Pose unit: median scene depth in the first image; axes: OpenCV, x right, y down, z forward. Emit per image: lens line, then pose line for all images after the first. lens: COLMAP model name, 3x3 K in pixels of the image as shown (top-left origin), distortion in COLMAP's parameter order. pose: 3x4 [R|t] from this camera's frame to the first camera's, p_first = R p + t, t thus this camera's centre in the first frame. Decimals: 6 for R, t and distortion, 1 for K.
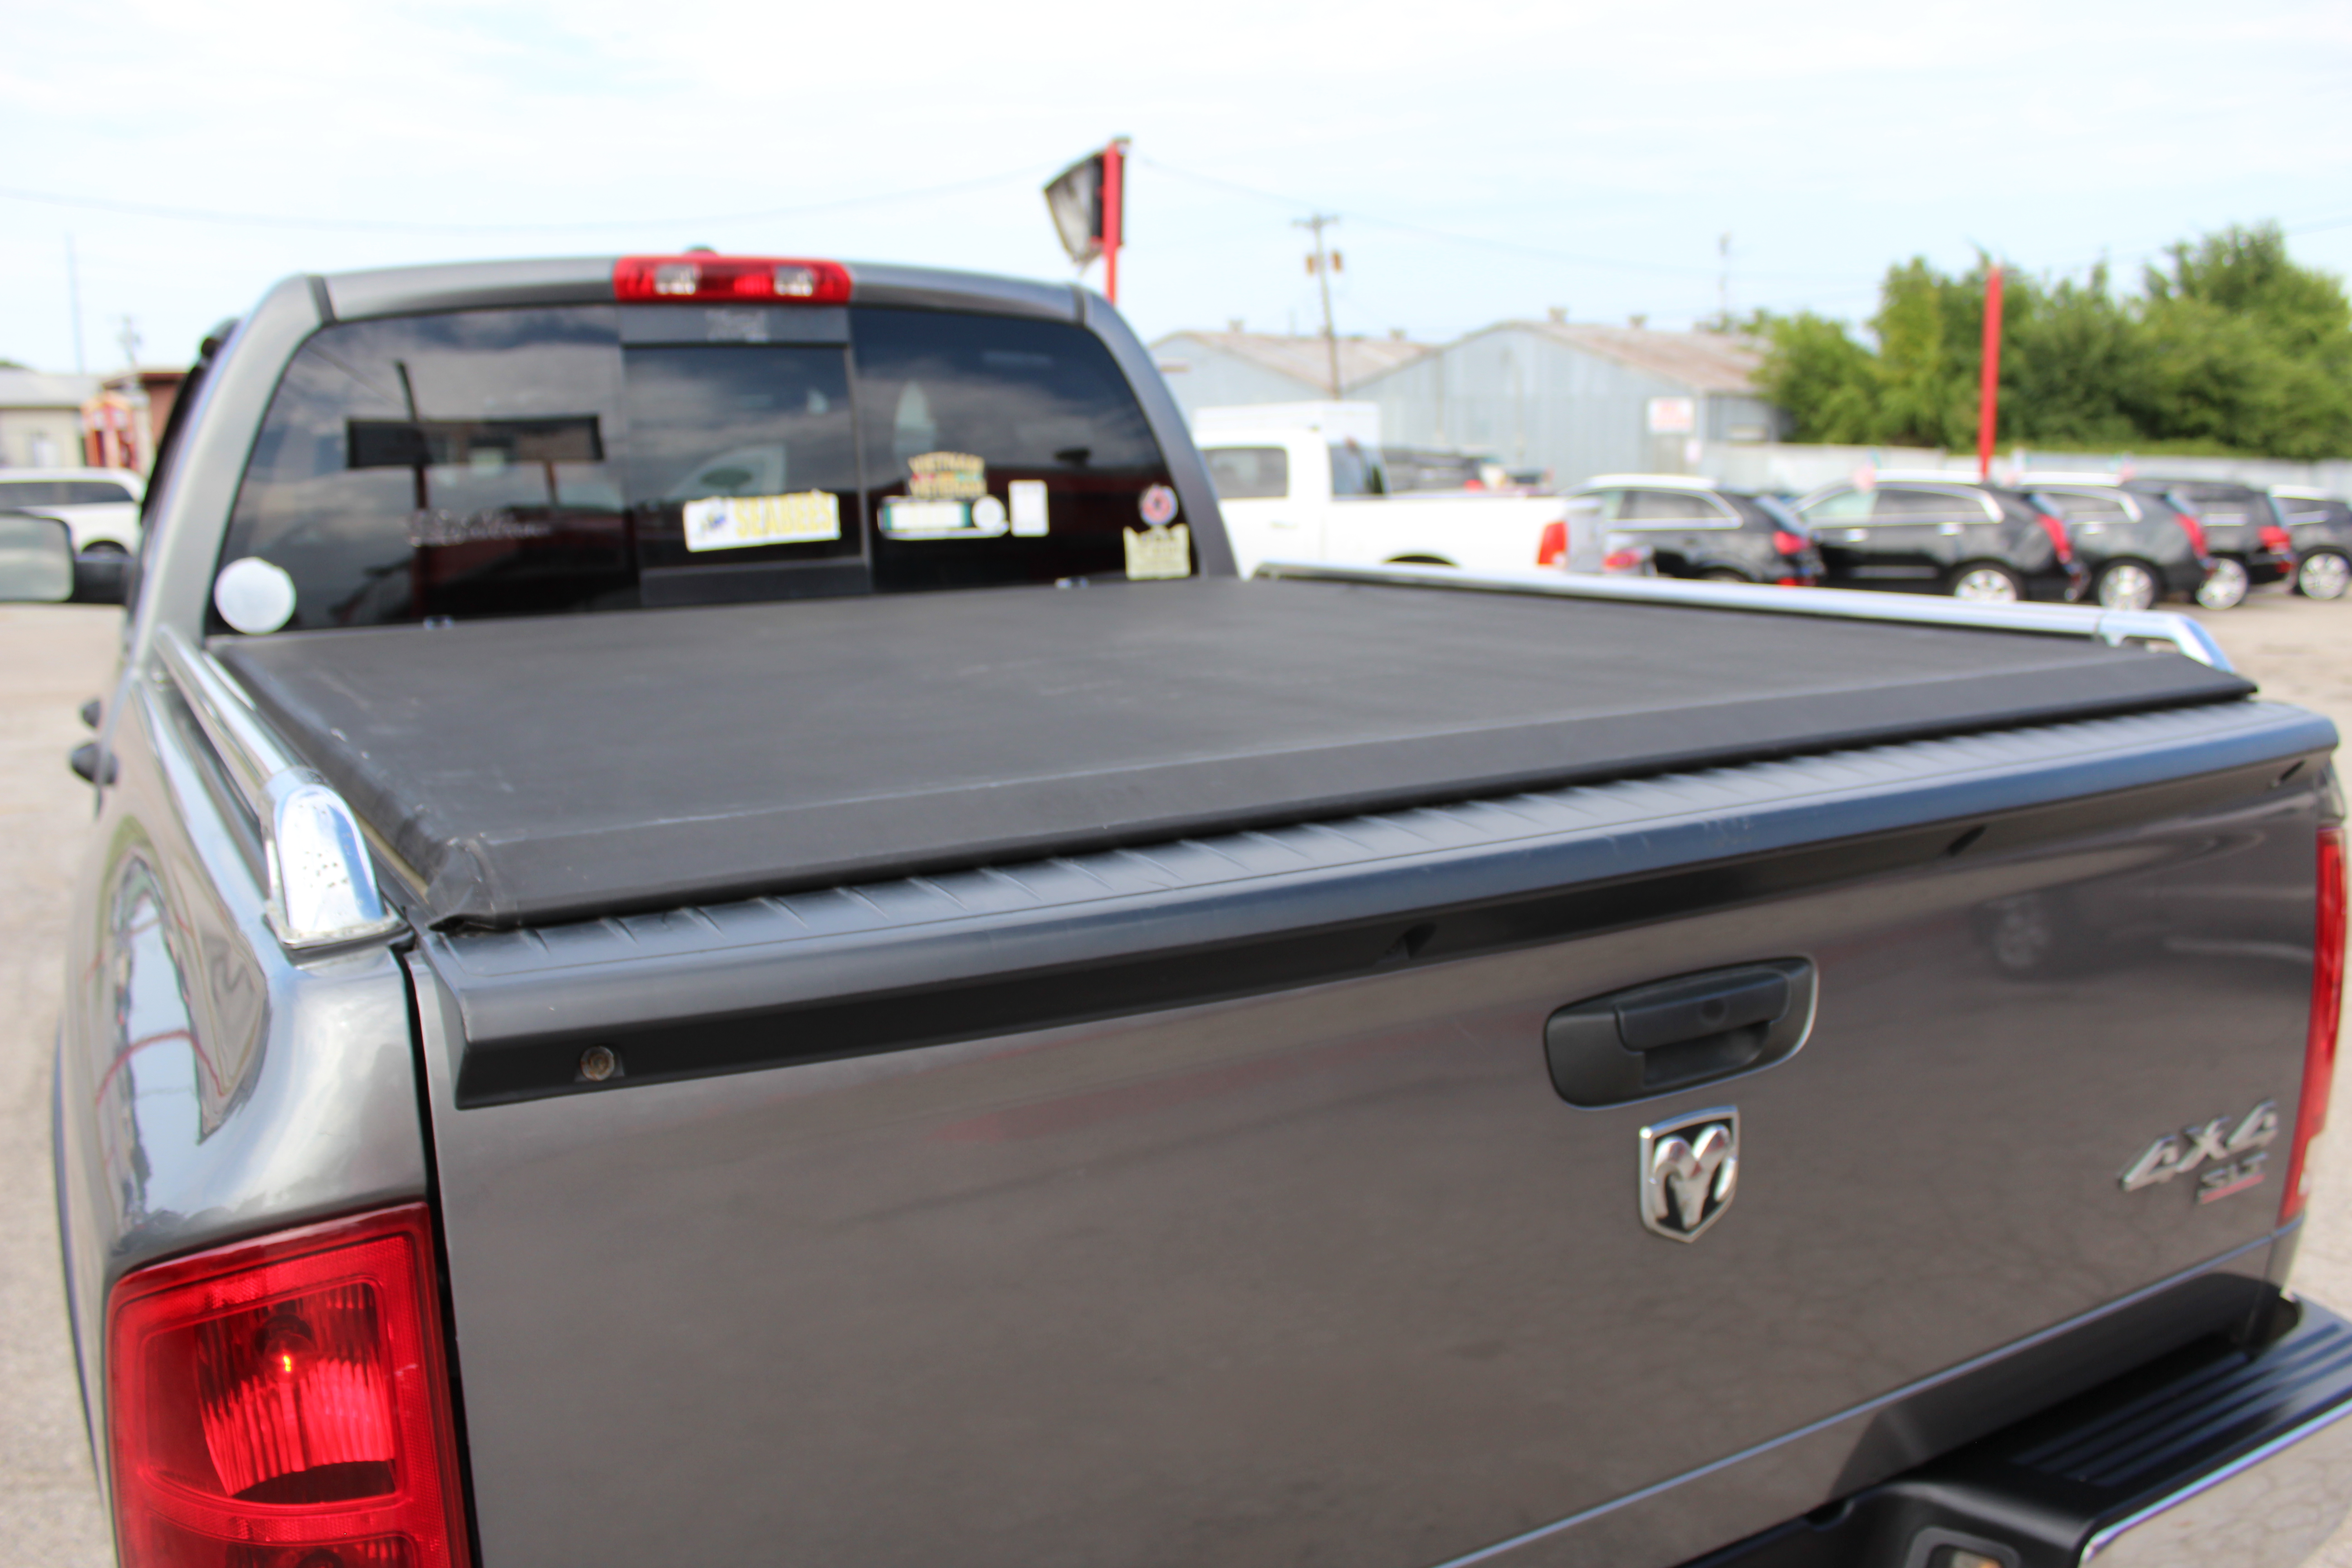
lens RADIAL K [[1966.6, 0, 1162.0], [0, 1966.6, 773.3], [0, 0, 1]] dist [-0.148724, 0.130417]
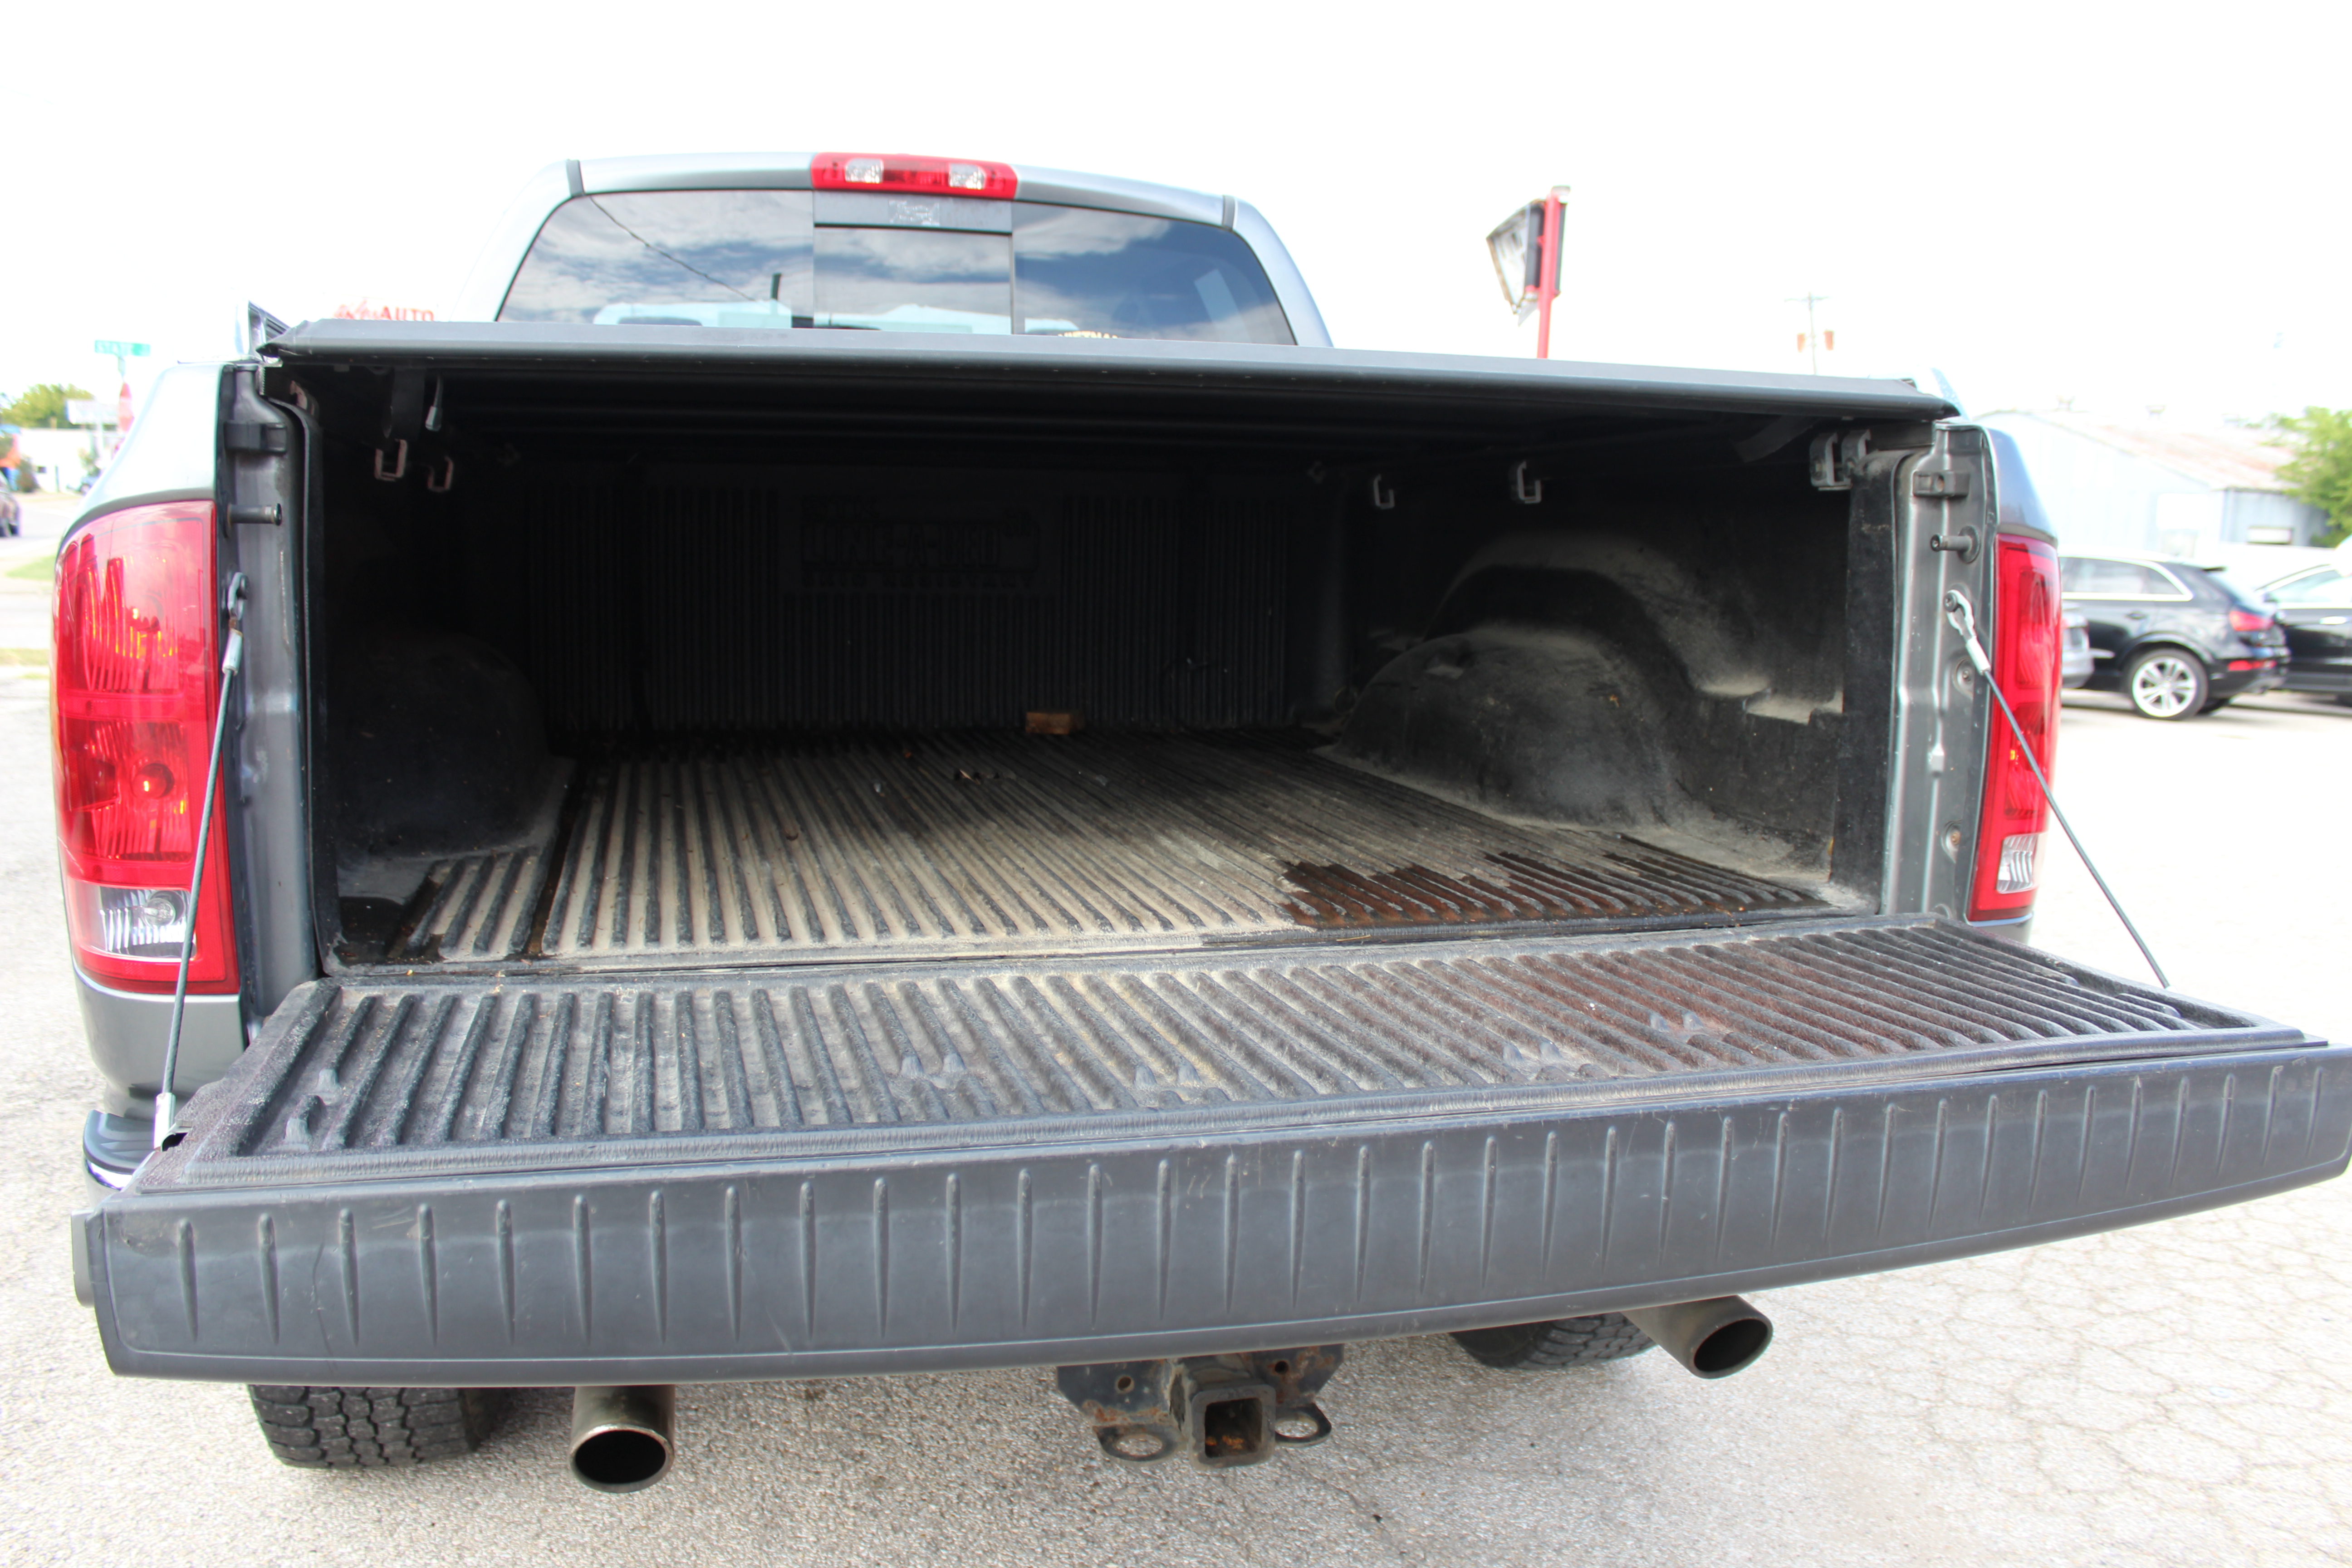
lens RADIAL K [[1966.6, 0, 1182.9], [0, 1966.6, 802.7], [0, 0, 1]] dist [-0.148724, 0.130417]
pose [[0.971890, 0.070618, -0.224594, 0.218963], [-0.075227, 0.997094, -0.012019, 0.123247], [0.223093, 0.028577, 0.974378, -0.099742]]
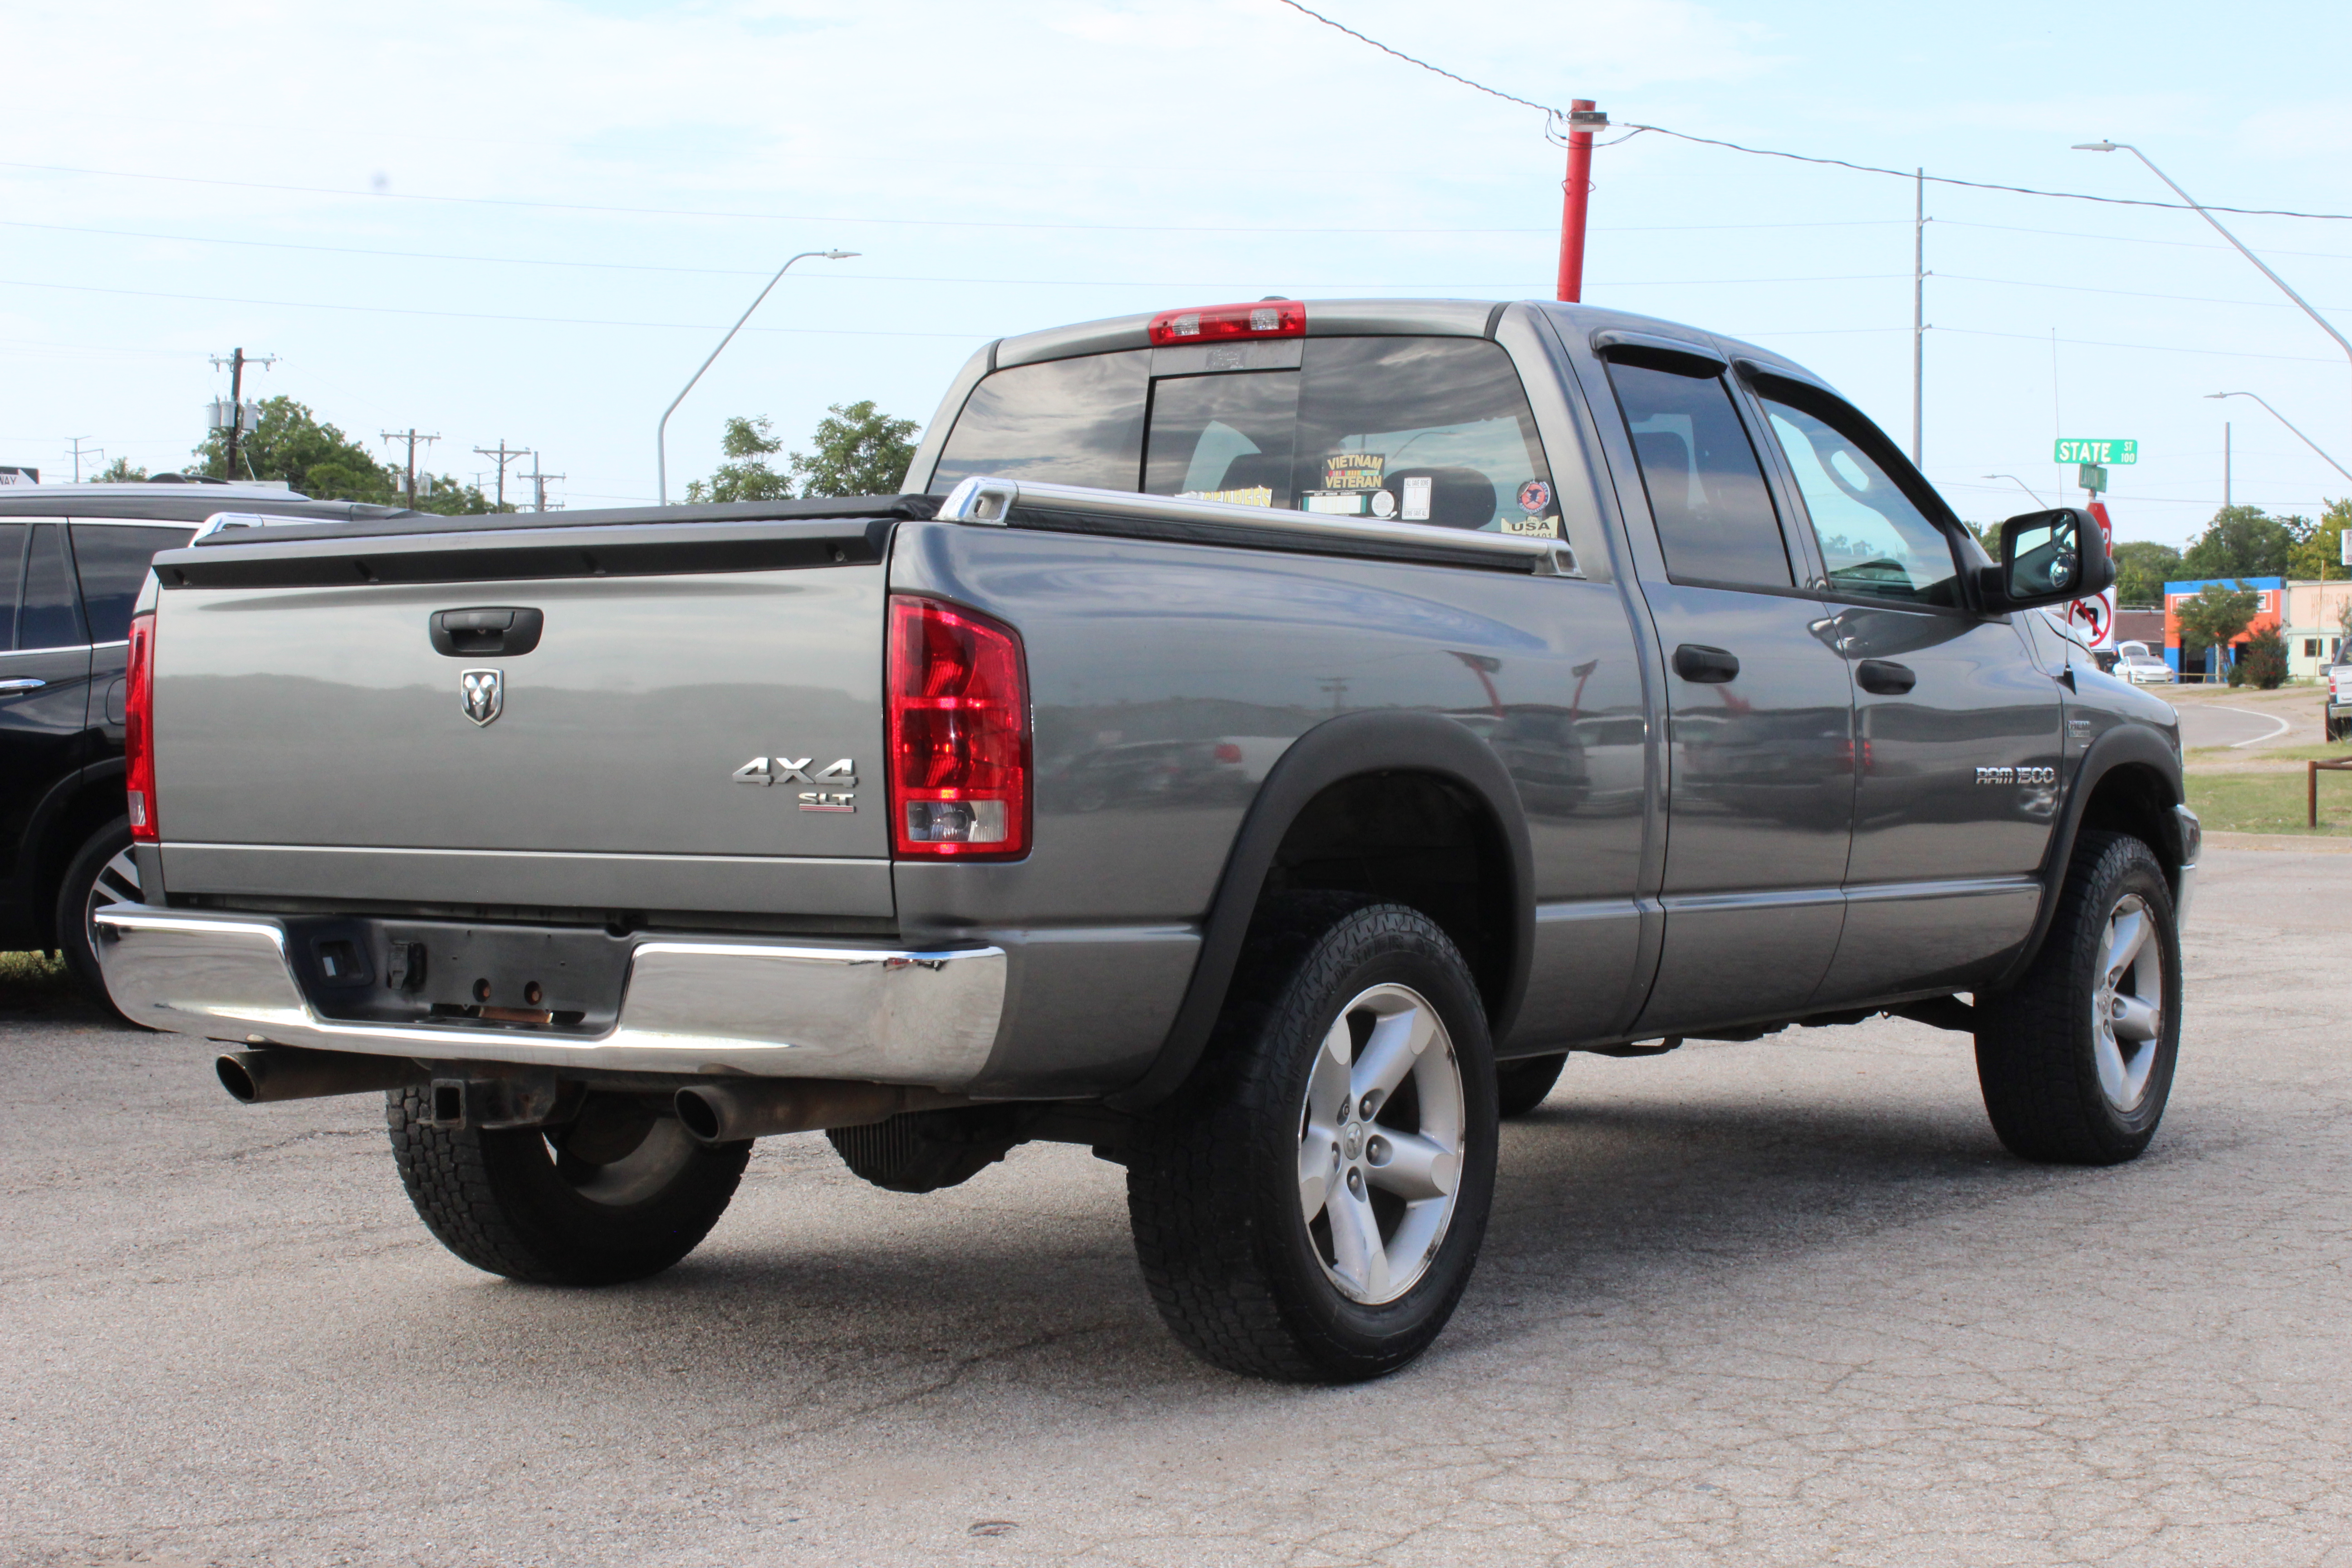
lens RADIAL K [[3737.7, 0, 1153.5], [0, 3737.7, 808.6], [0, 0, 1]] dist [0.012029, 0.000000]
pose [[0.454791, 0.040308, -0.889686, 1.896206], [-0.152850, 0.987685, -0.033386, 0.149830], [0.877384, 0.151172, 0.455351, -0.130034]]
